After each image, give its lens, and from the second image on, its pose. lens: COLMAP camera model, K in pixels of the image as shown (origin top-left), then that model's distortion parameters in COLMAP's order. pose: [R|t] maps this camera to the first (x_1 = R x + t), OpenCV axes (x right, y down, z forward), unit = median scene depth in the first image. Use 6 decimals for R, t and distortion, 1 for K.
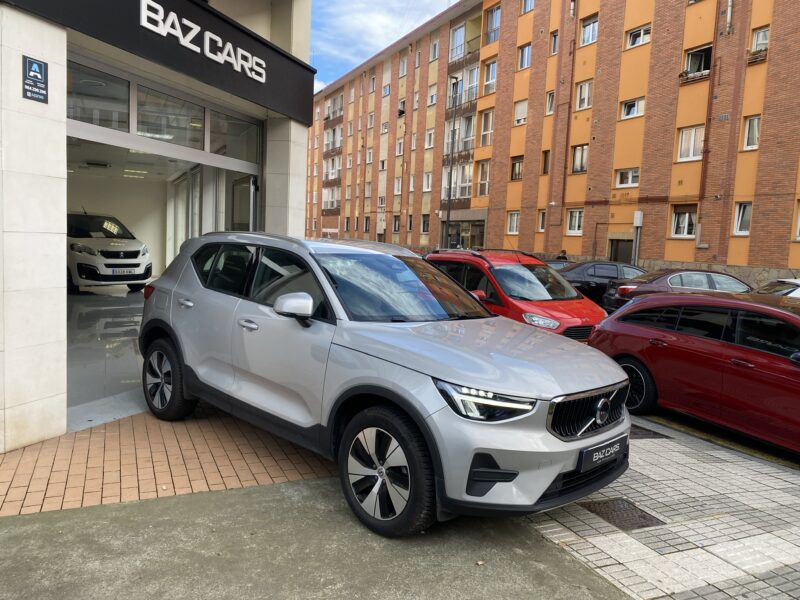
lens RADIAL K [[617.4, 0, 409.7], [0, 617.4, 296.3], [0, 0, 1]] dist [0.012801, -0.012729]
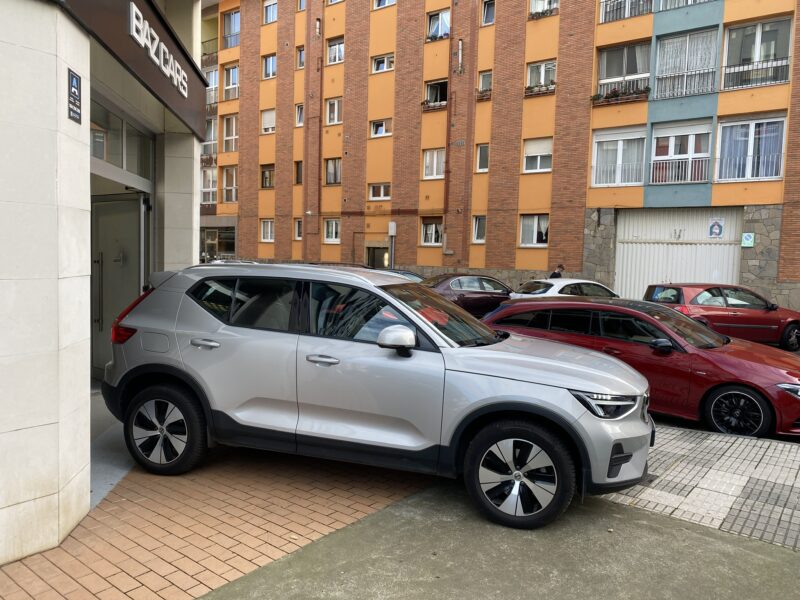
lens RADIAL K [[617.4, 0, 409.7], [0, 617.4, 296.3], [0, 0, 1]] dist [0.012801, -0.012729]
pose [[0.881727, -0.051655, 0.468924, -0.144076], [0.053403, 0.998527, 0.009579, -0.014499], [-0.468728, 0.016596, 0.883186, 0.011121]]
